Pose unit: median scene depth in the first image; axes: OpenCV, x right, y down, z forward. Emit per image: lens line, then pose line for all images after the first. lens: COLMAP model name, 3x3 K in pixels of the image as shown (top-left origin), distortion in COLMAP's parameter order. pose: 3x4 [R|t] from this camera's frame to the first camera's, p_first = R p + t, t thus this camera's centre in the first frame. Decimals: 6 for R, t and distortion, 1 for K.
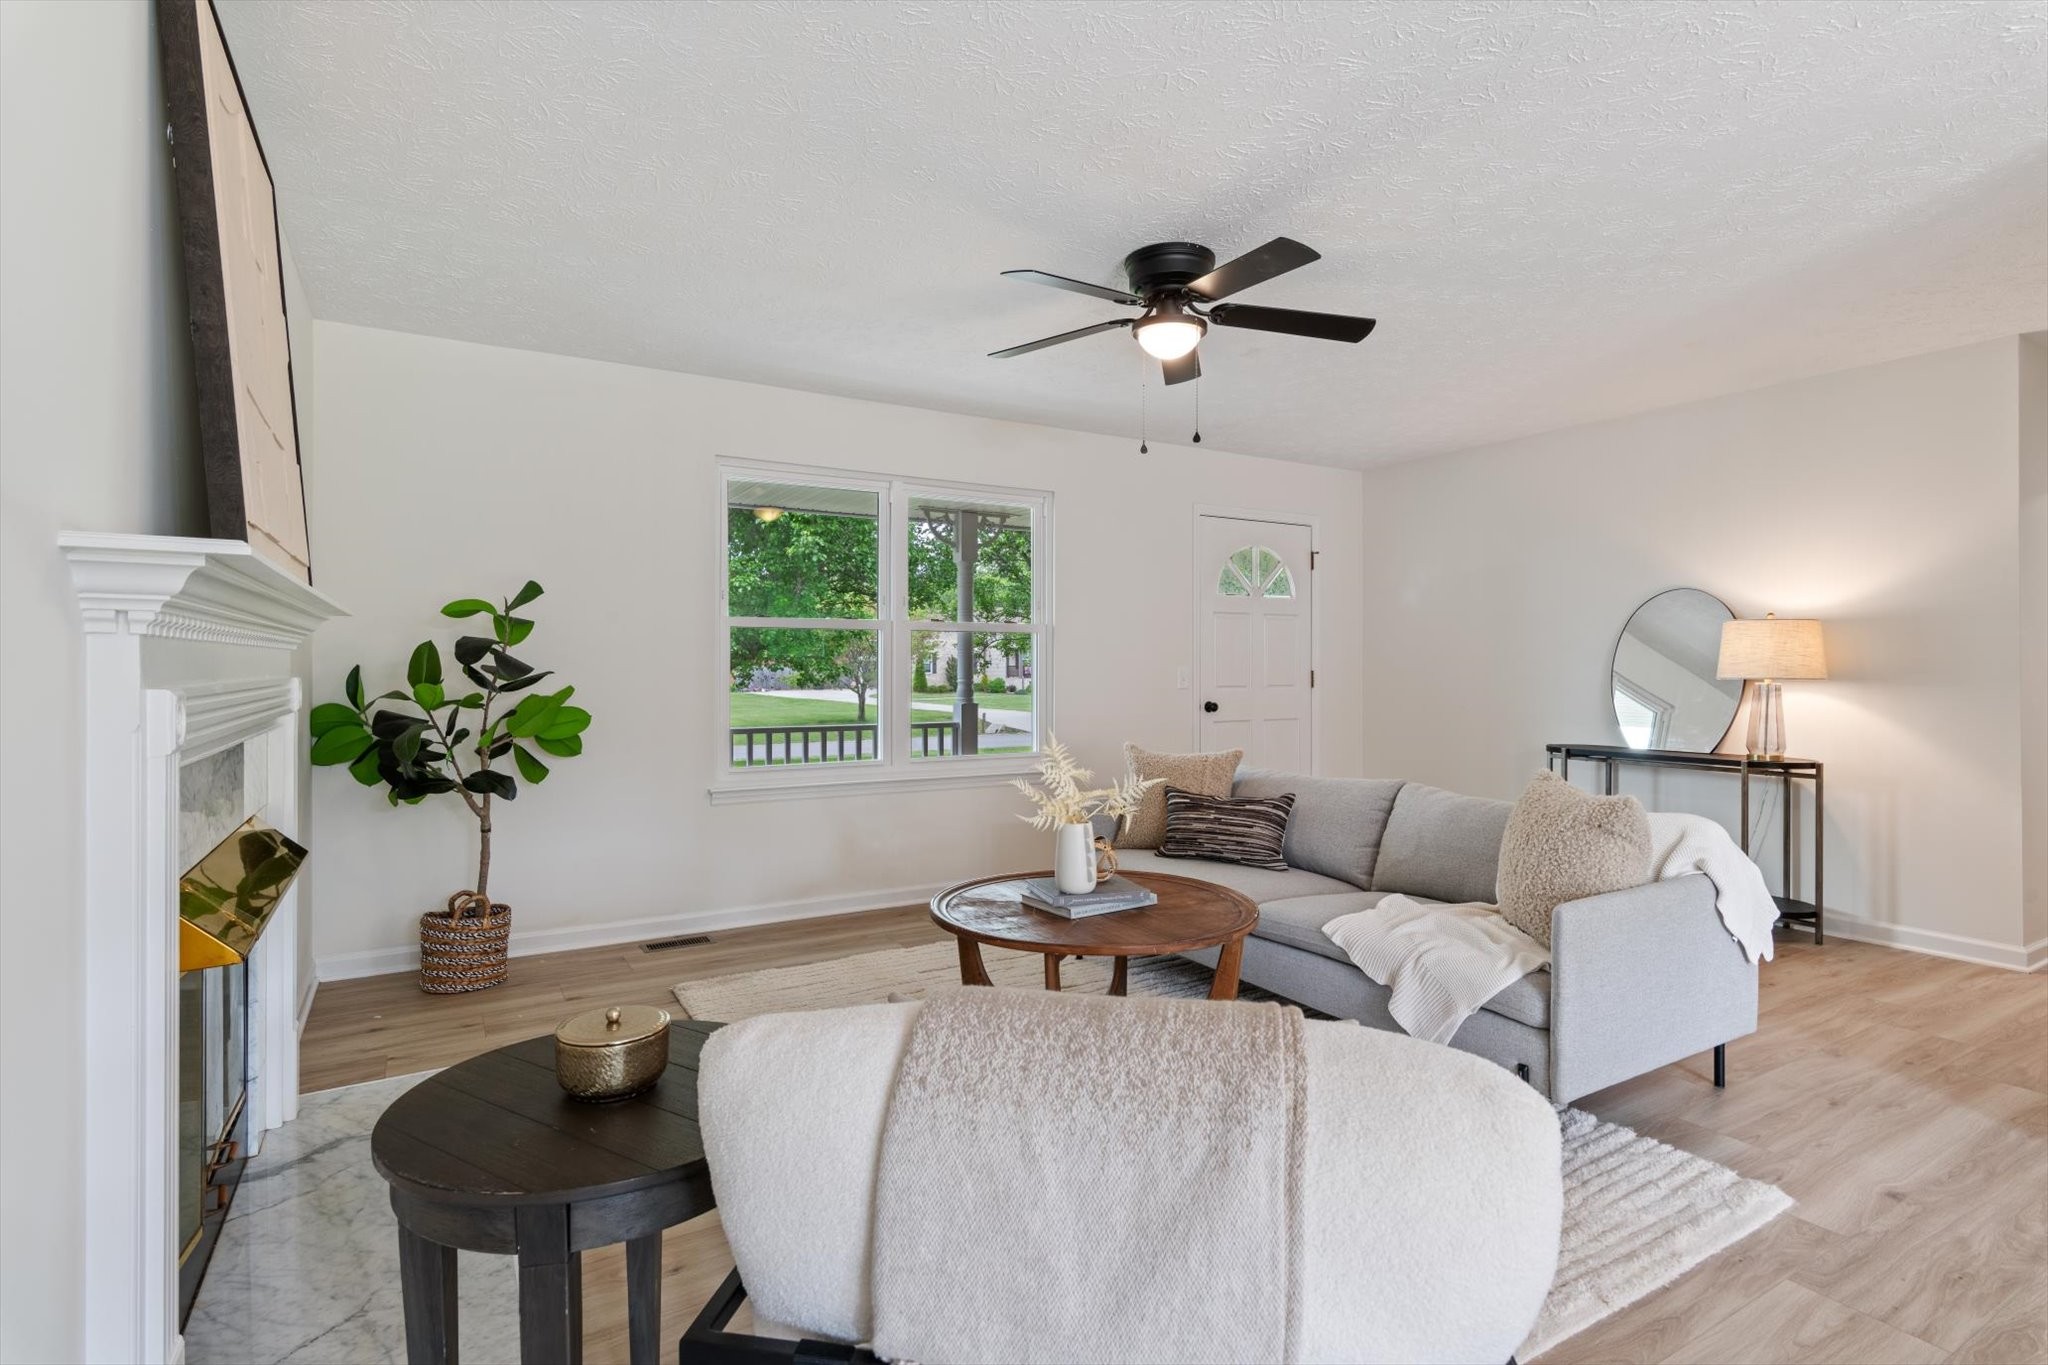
lens RADIAL K [[994.7, 0, 1021.1], [0, 994.7, 672.3], [0, 0, 1]] dist [0.000805, -0.000128]
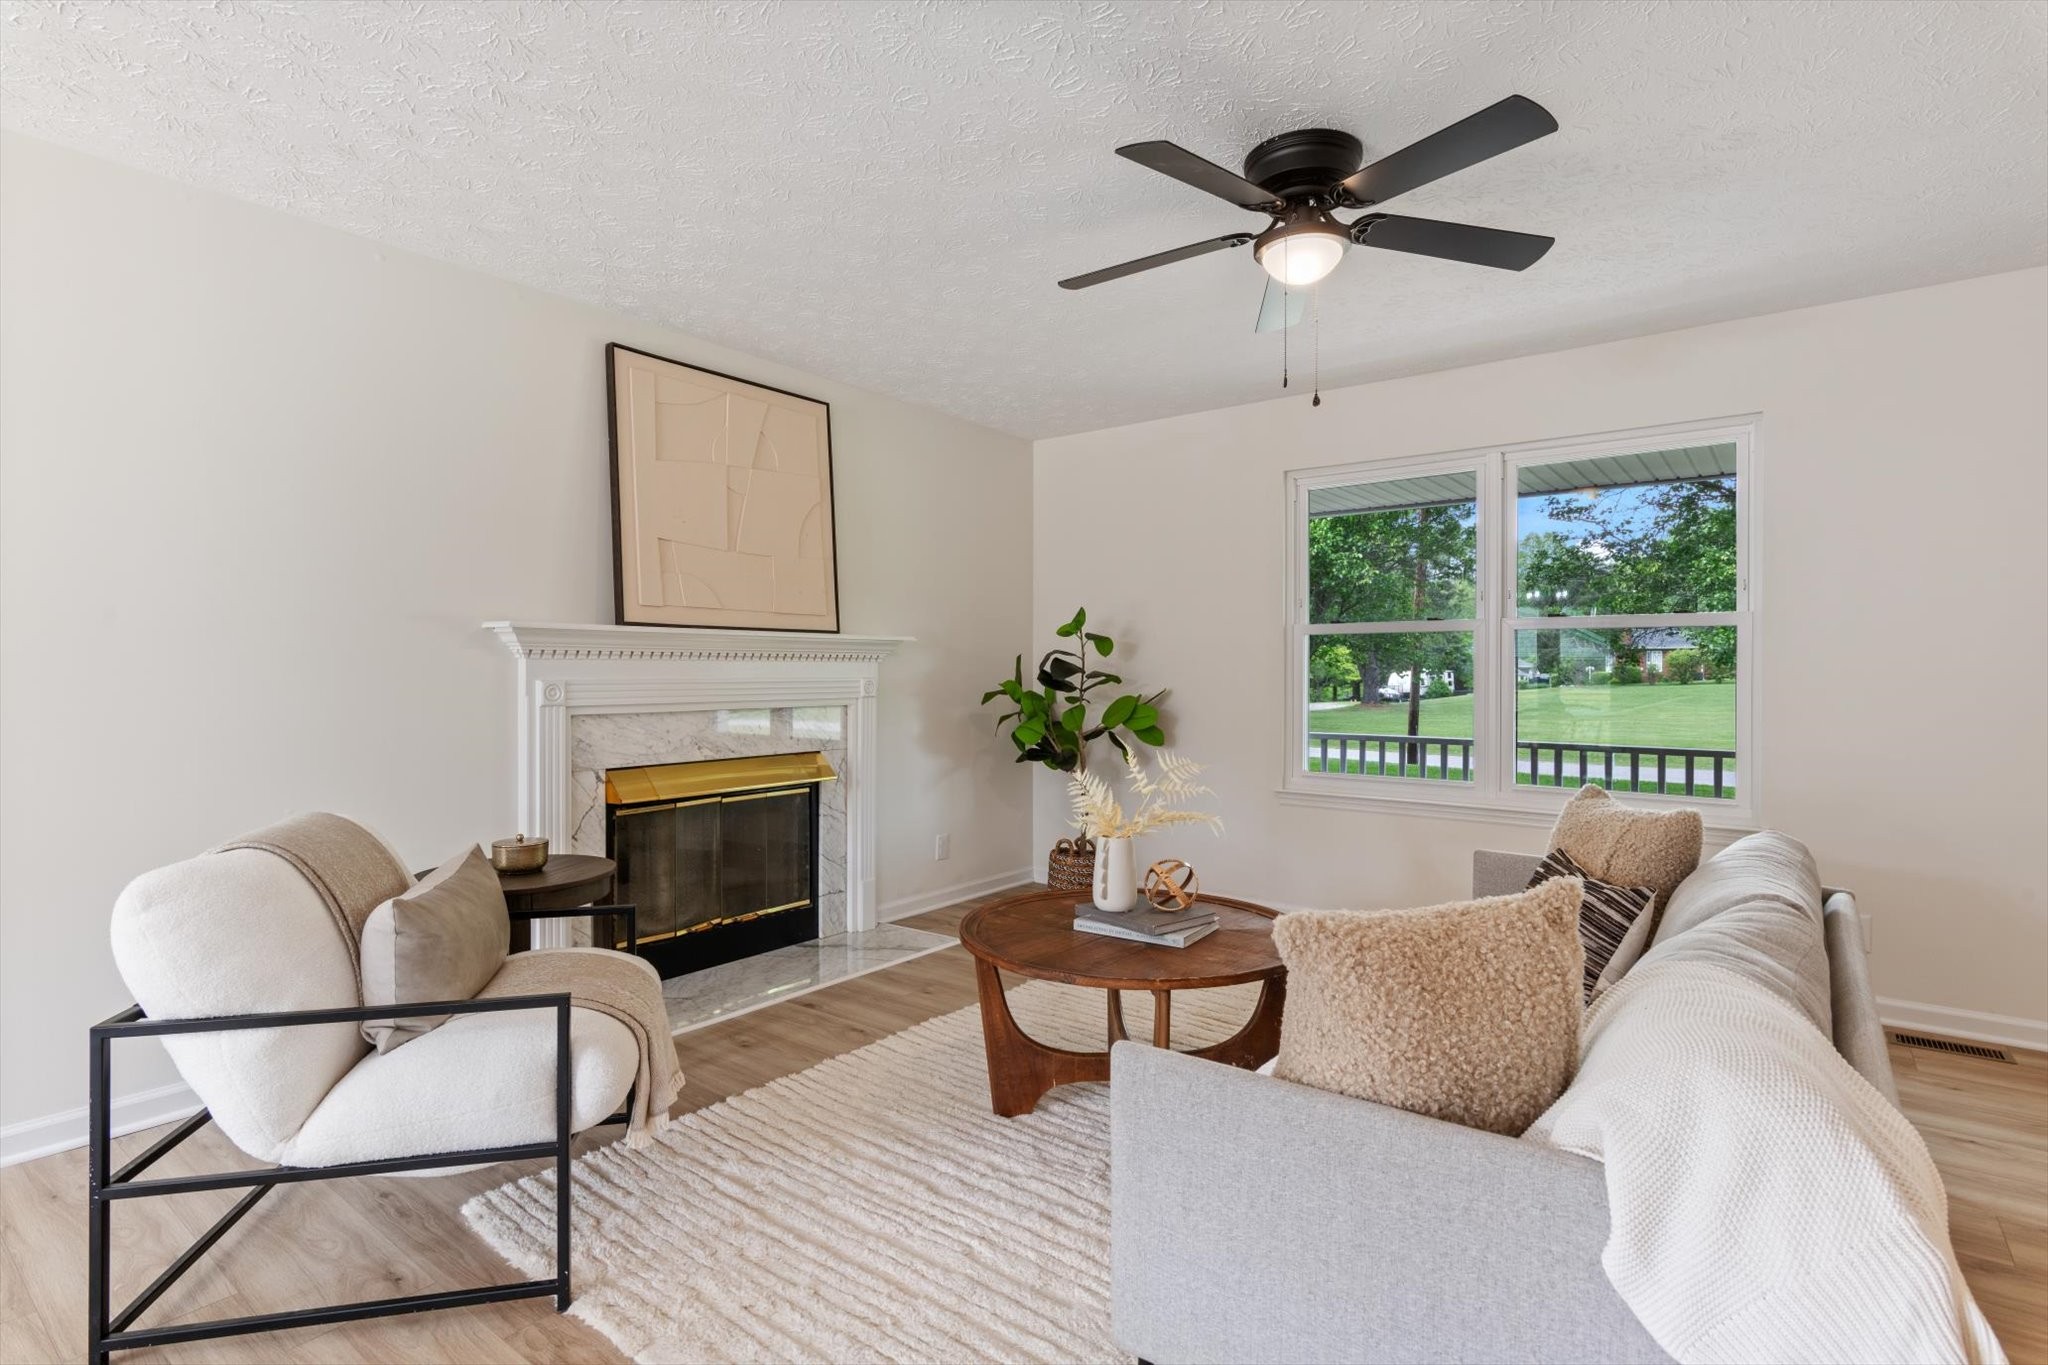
lens RADIAL K [[994.7, 0, 1021.1], [0, 994.7, 672.3], [0, 0, 1]] dist [0.000805, -0.000128]
pose [[0.368218, 0.002831, -0.929735, 0.652643], [-0.007724, 0.999970, -0.000014, -0.003214], [0.929707, 0.007186, 0.368229, 0.406405]]
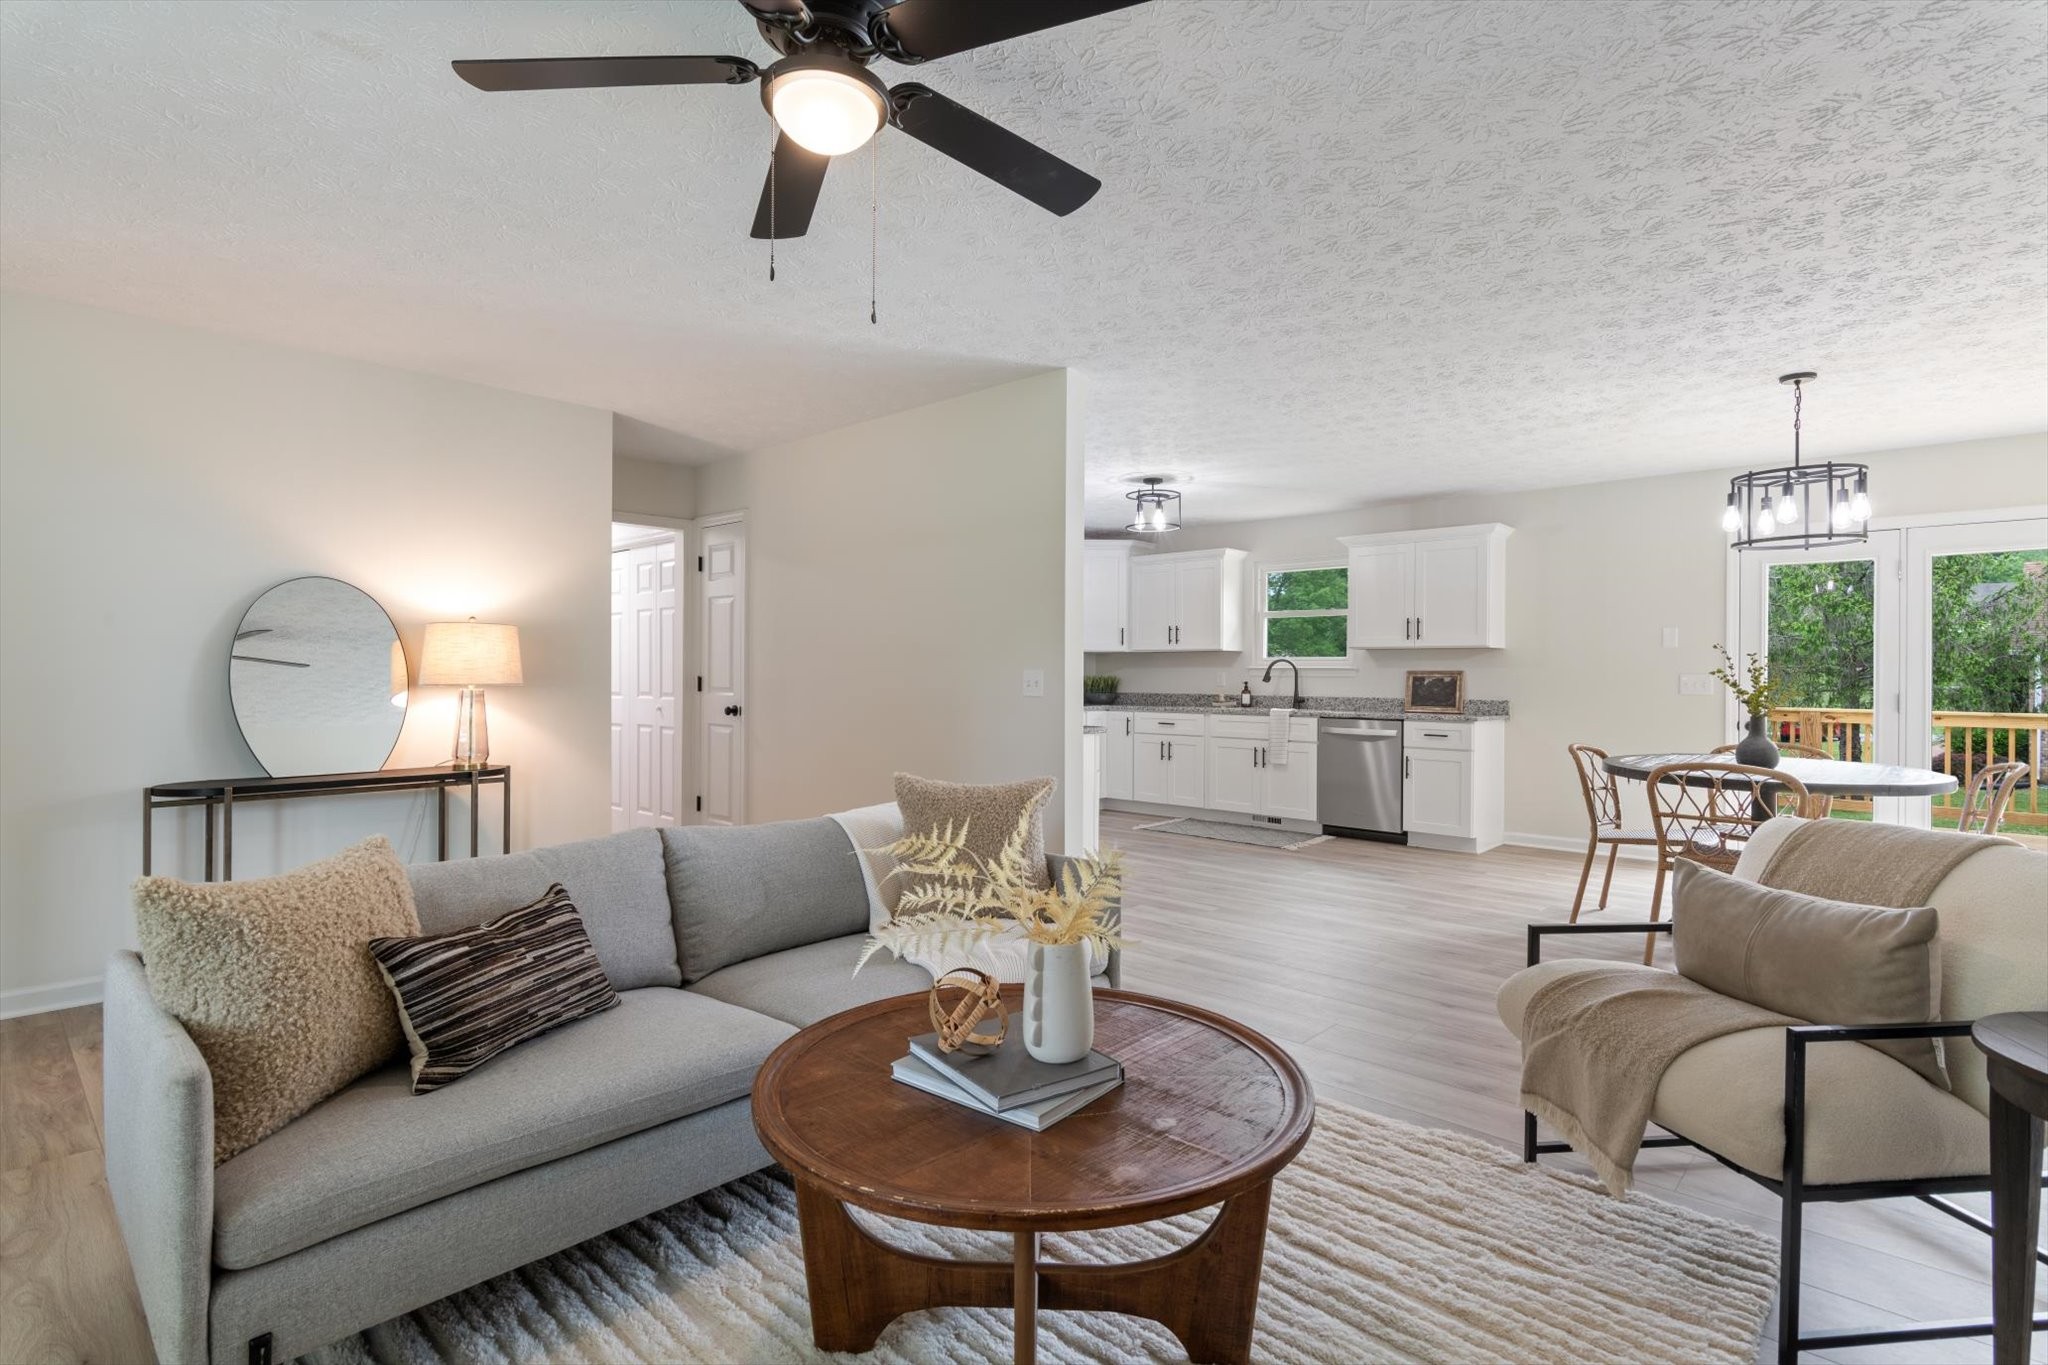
lens RADIAL K [[1000.5, 0, 1018.5], [0, 1000.5, 681.5], [0, 0, 1]] dist [-0.000229, -0.000058]
pose [[-0.270429, -0.010137, 0.962686, -0.383083], [0.001558, 0.999939, 0.010967, -0.008416], [-0.962739, 0.004465, -0.270397, 0.840673]]
